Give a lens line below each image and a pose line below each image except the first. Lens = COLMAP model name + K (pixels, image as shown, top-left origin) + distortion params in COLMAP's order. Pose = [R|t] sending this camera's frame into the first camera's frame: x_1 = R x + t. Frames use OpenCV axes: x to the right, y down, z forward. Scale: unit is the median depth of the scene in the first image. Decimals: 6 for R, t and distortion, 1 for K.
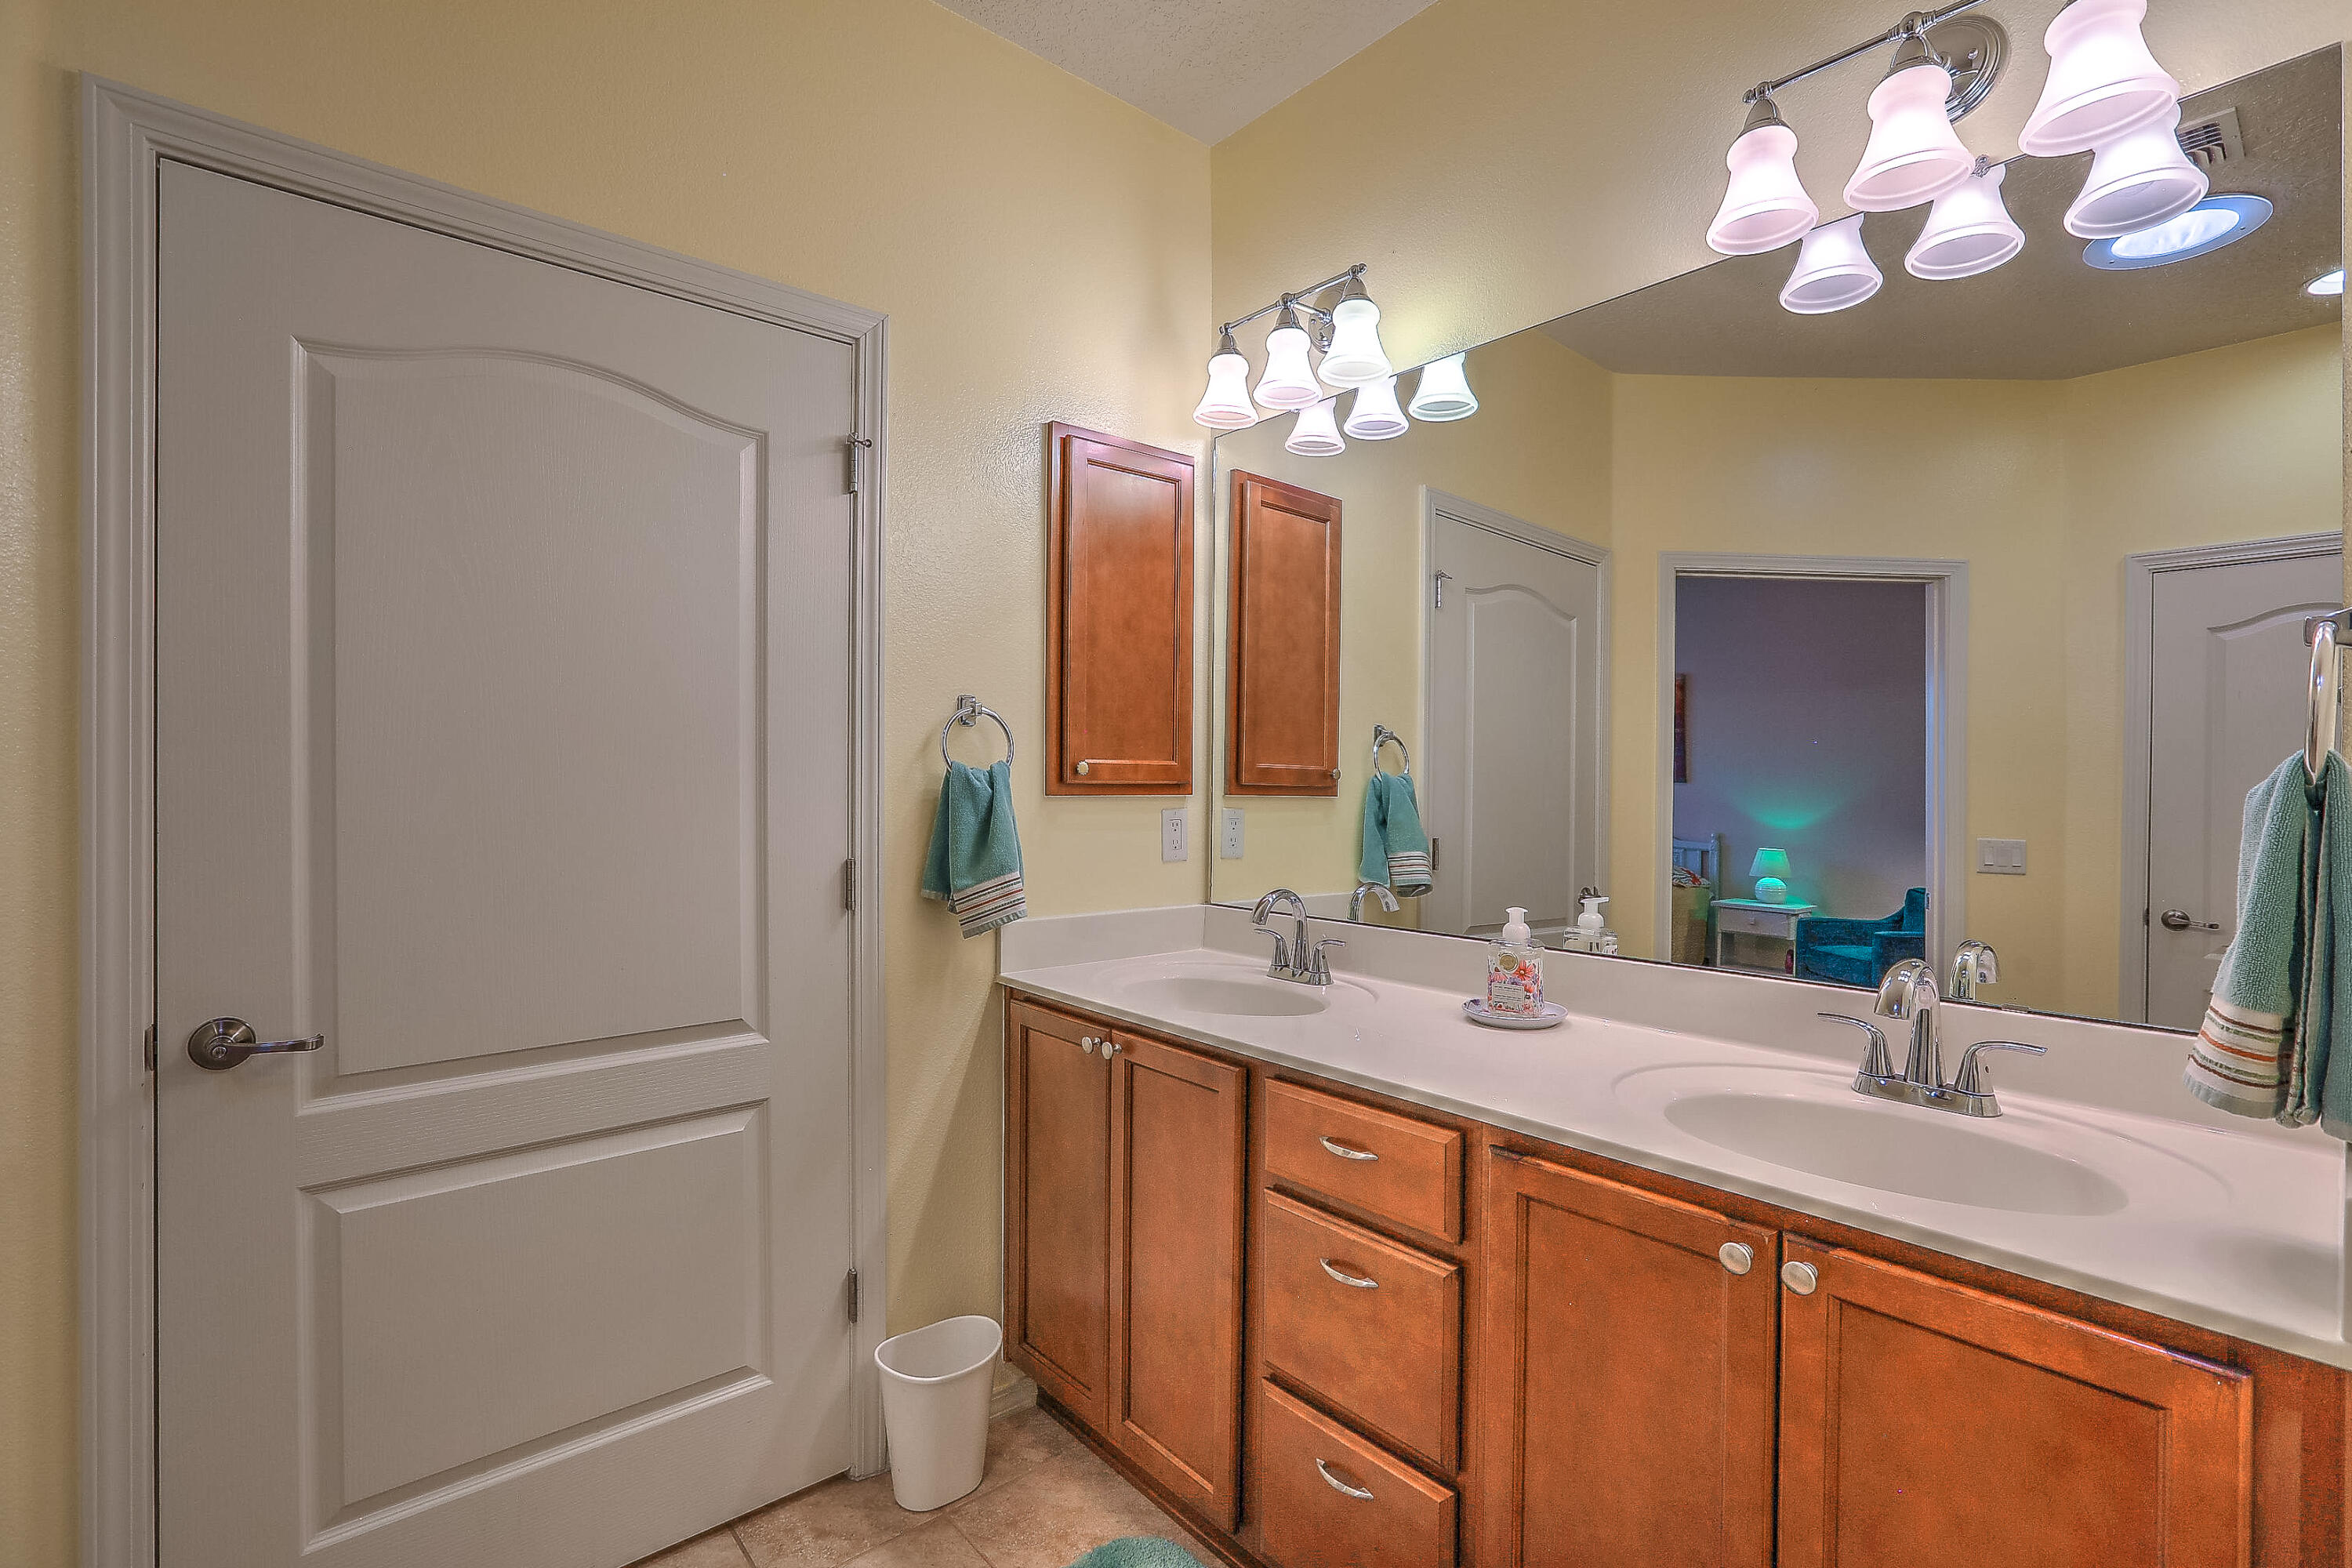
lens RADIAL K [[1055.1, 0, 1176.0], [0, 1055.1, 784.0], [0, 0, 1]] dist [-0.068801, 0.026140]
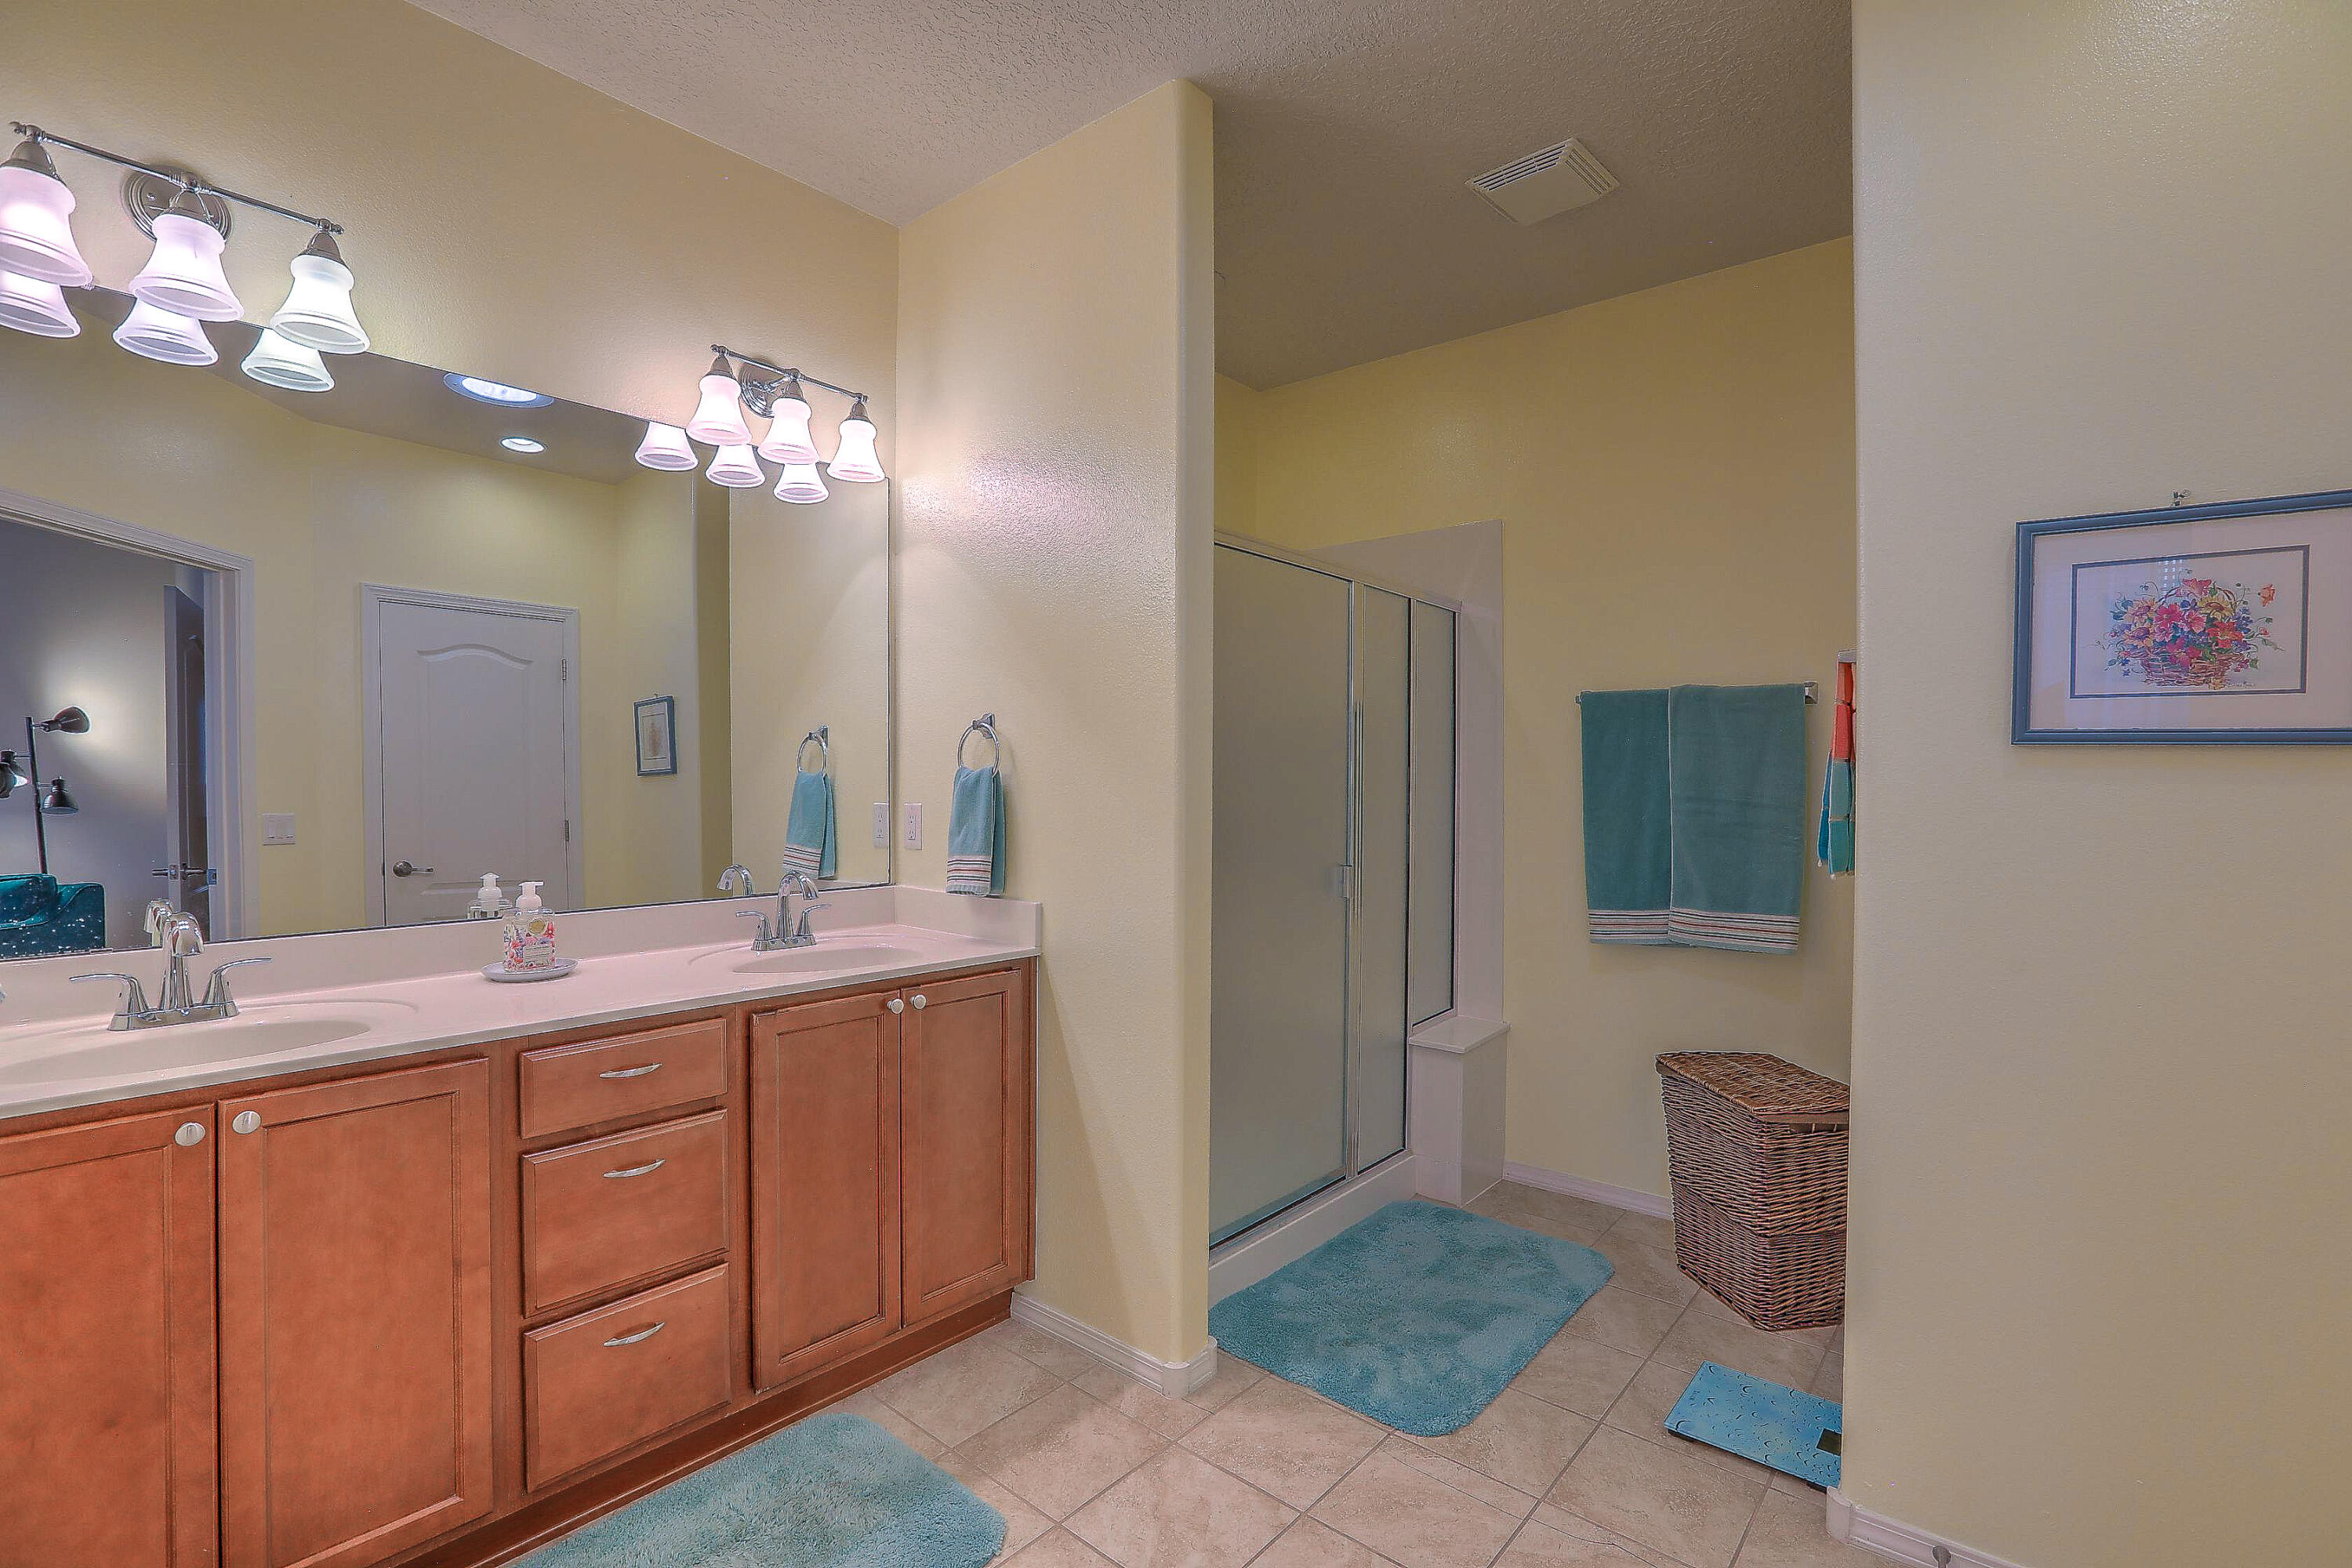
lens RADIAL K [[1055.1, 0, 1176.0], [0, 1055.1, 784.0], [0, 0, 1]] dist [-0.068801, 0.026140]
pose [[-0.190749, -0.022302, 0.981385, -1.010568], [-0.012440, 0.999717, 0.020300, -0.029947], [-0.981560, -0.008336, -0.190973, 0.505054]]
